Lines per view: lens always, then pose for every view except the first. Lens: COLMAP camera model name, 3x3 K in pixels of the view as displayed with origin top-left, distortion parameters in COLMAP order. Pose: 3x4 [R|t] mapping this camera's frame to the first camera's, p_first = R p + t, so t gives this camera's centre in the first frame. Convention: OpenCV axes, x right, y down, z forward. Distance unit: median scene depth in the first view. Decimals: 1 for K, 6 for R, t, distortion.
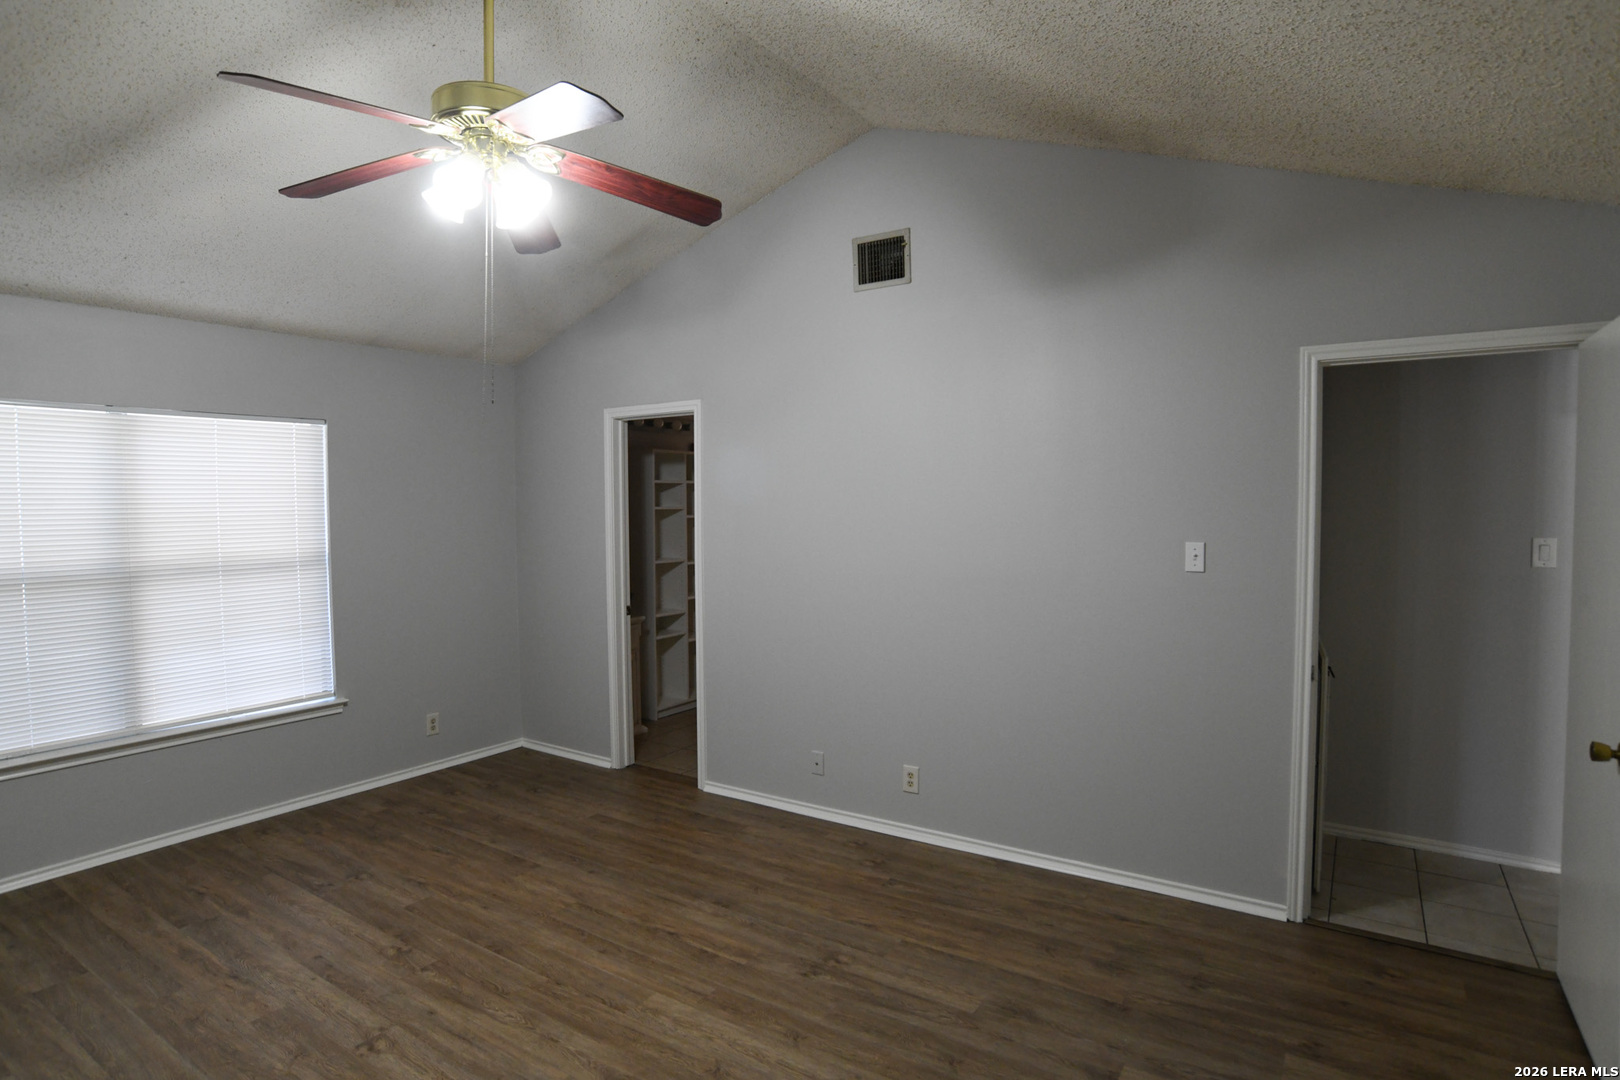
lens RADIAL K [[847.8, 0, 804.7], [0, 847.8, 539.4], [0, 0, 1]] dist [-0.023466, -0.000167]
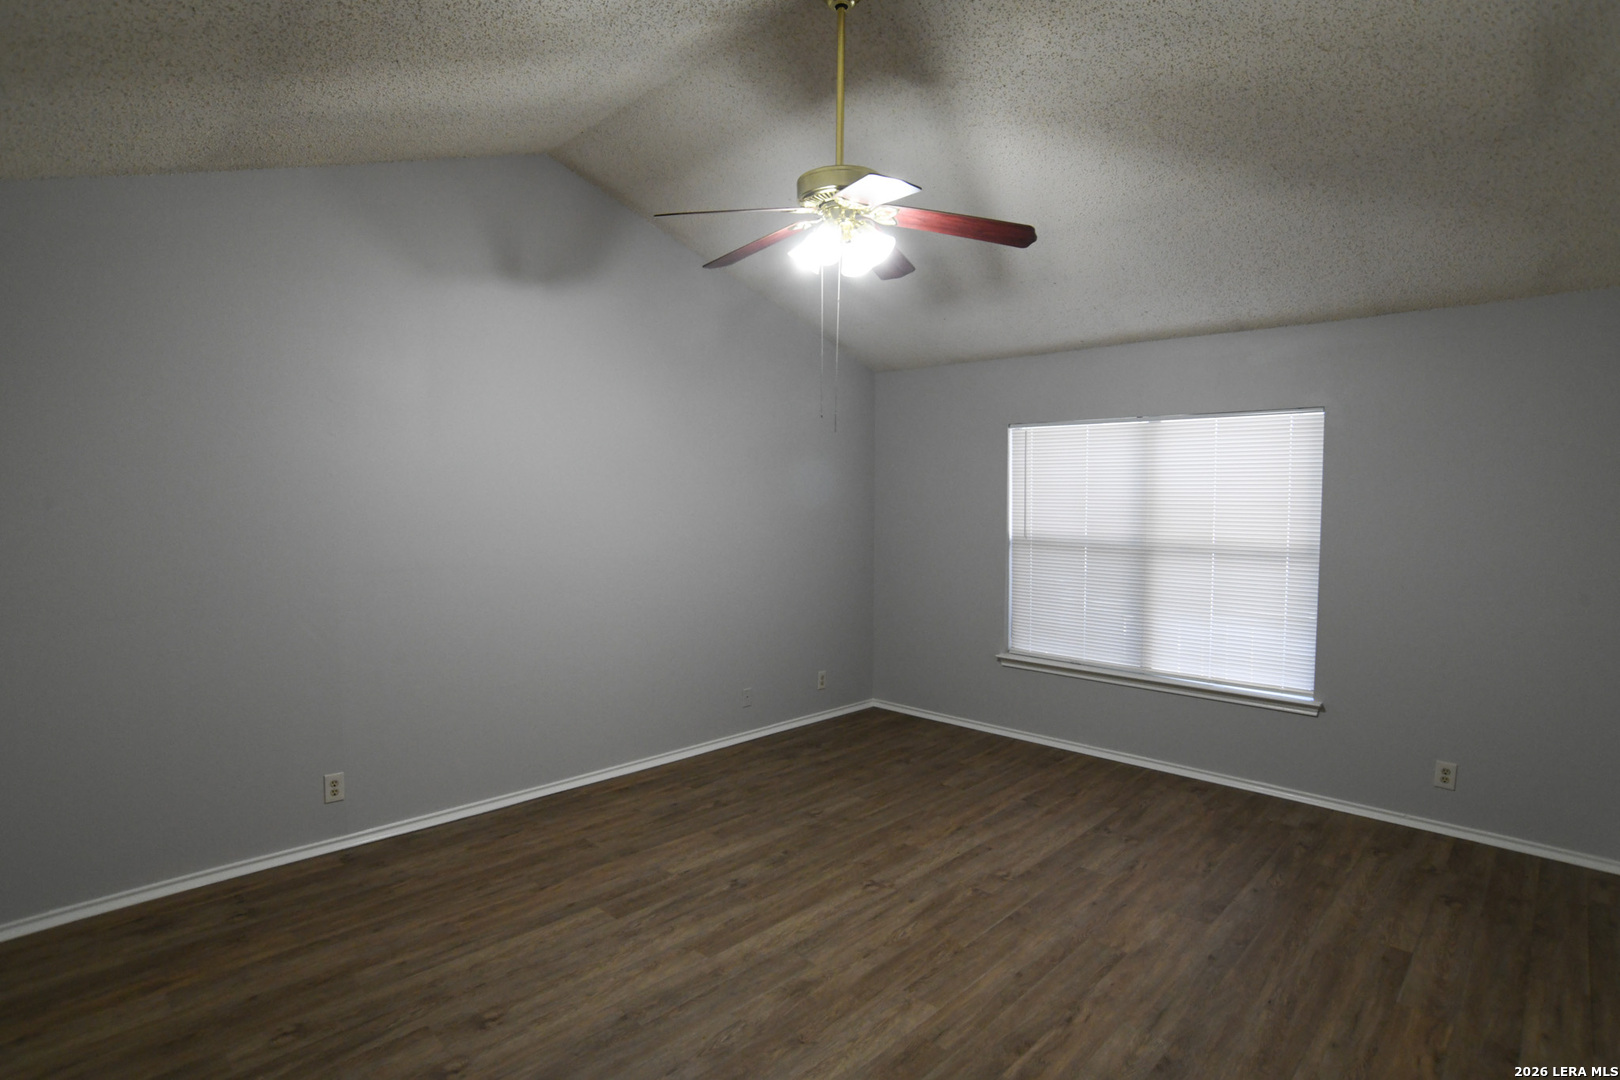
lens RADIAL K [[832.9, 0, 801.7], [0, 832.9, 538.7], [0, 0, 1]] dist [-0.089912, 0.039785]
pose [[-0.167029, 0.059718, -0.984142, 0.570957], [-0.046580, 0.996571, 0.068378, -0.037685], [0.984851, 0.057263, -0.163675, 0.765477]]
